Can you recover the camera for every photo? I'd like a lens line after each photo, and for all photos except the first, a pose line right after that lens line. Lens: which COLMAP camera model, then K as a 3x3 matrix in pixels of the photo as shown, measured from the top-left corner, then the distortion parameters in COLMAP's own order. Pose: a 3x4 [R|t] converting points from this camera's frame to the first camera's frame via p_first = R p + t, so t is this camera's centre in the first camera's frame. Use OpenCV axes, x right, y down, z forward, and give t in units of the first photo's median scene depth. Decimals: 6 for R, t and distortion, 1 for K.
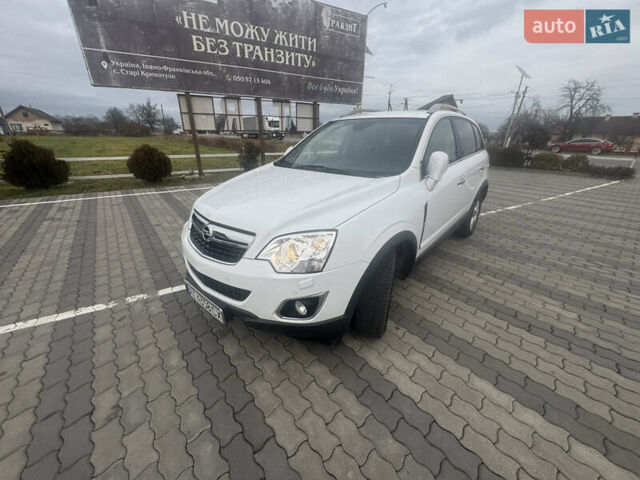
lens RADIAL K [[255.6, 0, 321.4], [0, 255.6, 240.0], [0, 0, 1]] dist [-0.003744, 0.001162]
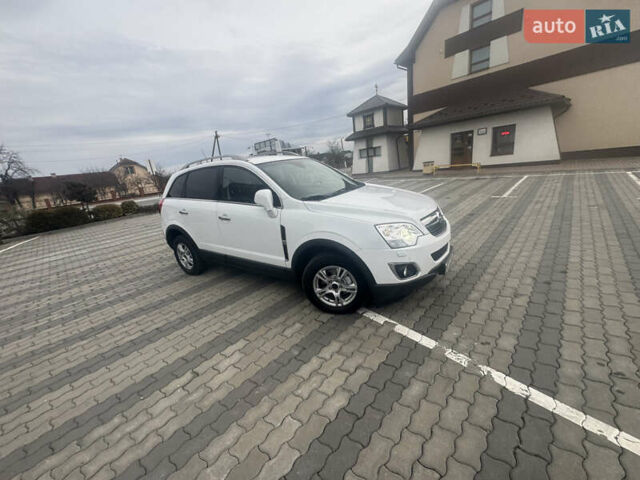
lens RADIAL K [[255.6, 0, 319.0], [0, 255.6, 238.6], [0, 0, 1]] dist [-0.003744, 0.001162]
pose [[-0.127642, -0.281811, 0.950942, -1.131110], [0.482290, 0.820159, 0.307790, -0.455860], [-0.866662, 0.497917, 0.031228, 0.992592]]
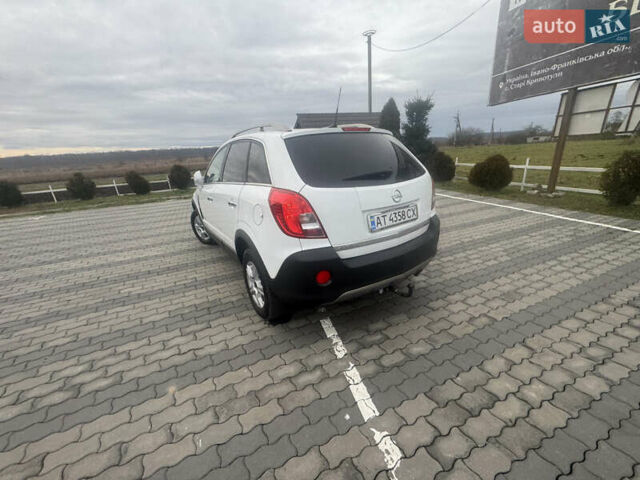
lens RADIAL K [[255.6, 0, 319.7], [0, 255.6, 237.1], [0, 0, 1]] dist [-0.003744, 0.001162]
pose [[-0.260829, 0.308840, -0.914651, 1.506232], [-0.318712, 0.866778, 0.383561, -0.669560], [0.911258, 0.391554, -0.127650, 1.623303]]
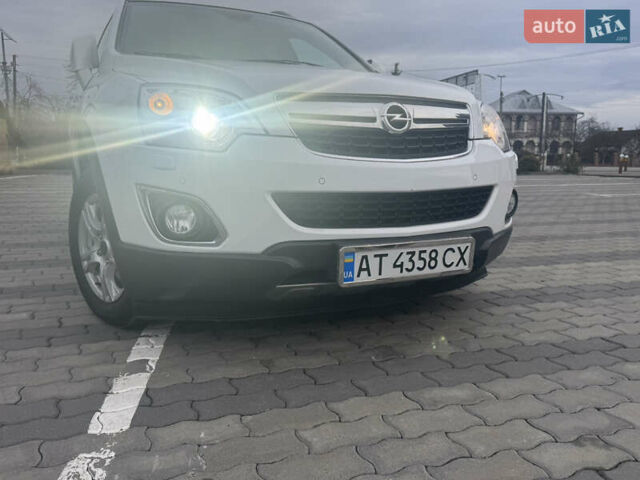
lens RADIAL K [[525.4, 0, 325.9], [0, 525.4, 227.5], [0, 0, 1]] dist [0.076585, -0.107621]
pose [[0.378713, -0.140573, 0.914776, -0.904043], [0.348977, 0.937131, -0.000467, 0.078749], [-0.857200, 0.319413, 0.403960, 0.452720]]
